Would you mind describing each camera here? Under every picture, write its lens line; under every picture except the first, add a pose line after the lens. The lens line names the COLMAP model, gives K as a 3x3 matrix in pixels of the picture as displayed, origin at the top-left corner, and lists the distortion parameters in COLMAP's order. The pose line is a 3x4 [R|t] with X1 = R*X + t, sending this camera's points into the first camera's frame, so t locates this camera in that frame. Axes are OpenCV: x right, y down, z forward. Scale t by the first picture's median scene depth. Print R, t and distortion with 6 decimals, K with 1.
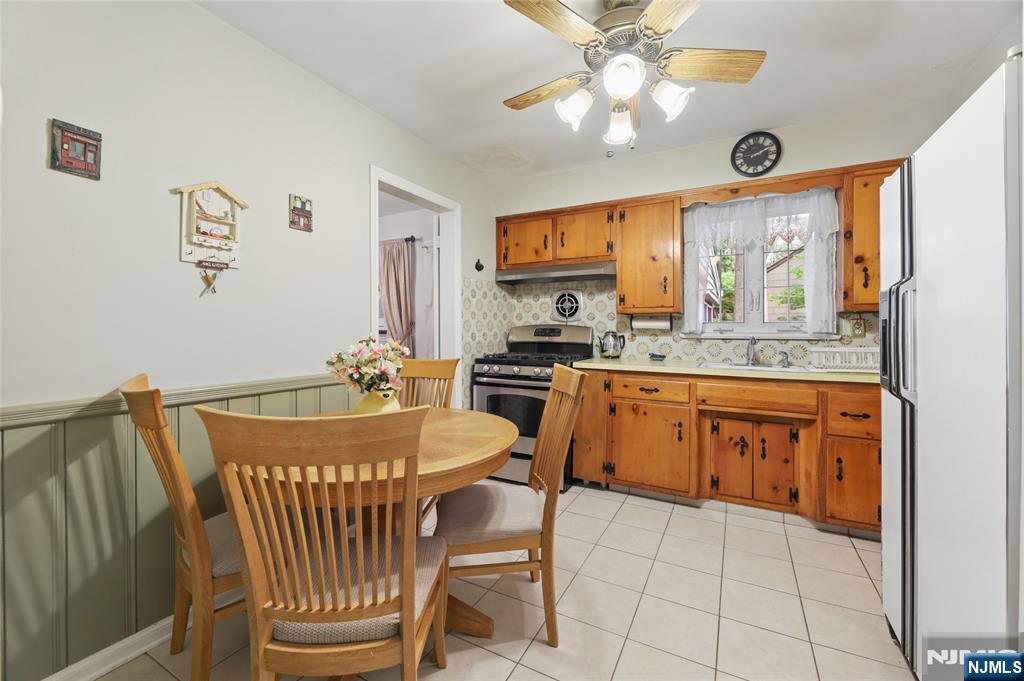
lens RADIAL K [[419.9, 0, 511.5], [0, 419.9, 331.9], [0, 0, 1]] dist [-0.000489, 0.000006]
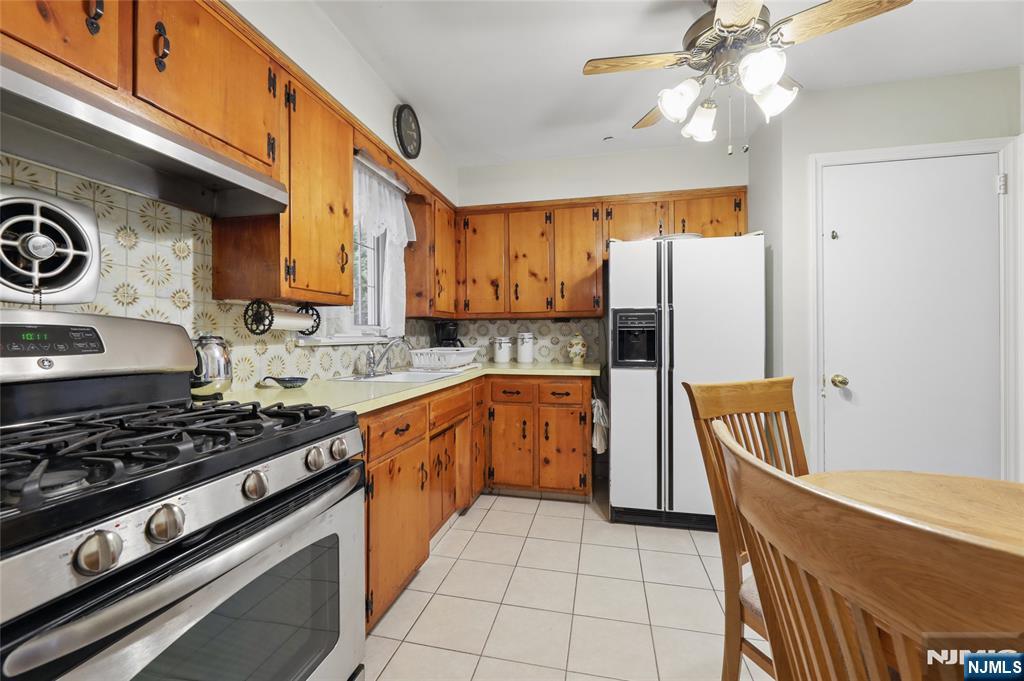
lens RADIAL K [[419.9, 0, 511.5], [0, 419.9, 331.9], [0, 0, 1]] dist [-0.000489, 0.000006]
pose [[-0.273512, 0.005602, 0.961852, -0.277377], [0.006194, 0.999973, -0.004063, -0.001584], [-0.961849, 0.004847, -0.273539, 0.905265]]
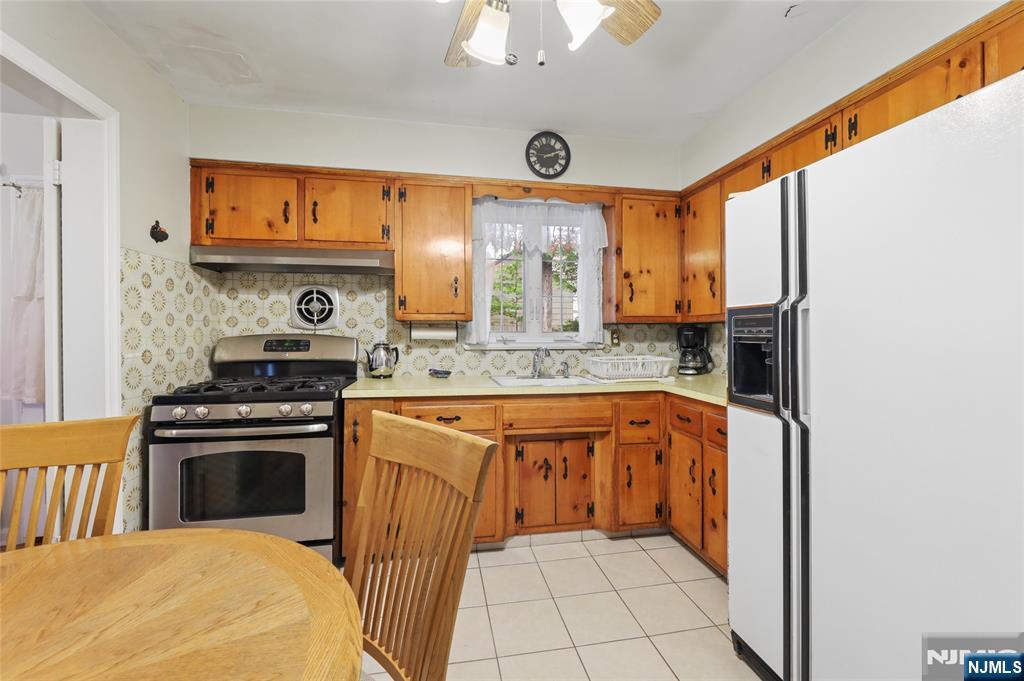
lens RADIAL K [[424.7, 0, 513.2], [0, 424.7, 332.4], [0, 0, 1]] dist [-0.002491, -0.000194]
pose [[0.777102, -0.001739, 0.629372, -0.071527], [0.004972, 0.999982, -0.003376, -0.018599], [-0.629355, 0.005753, 0.777097, 0.270001]]
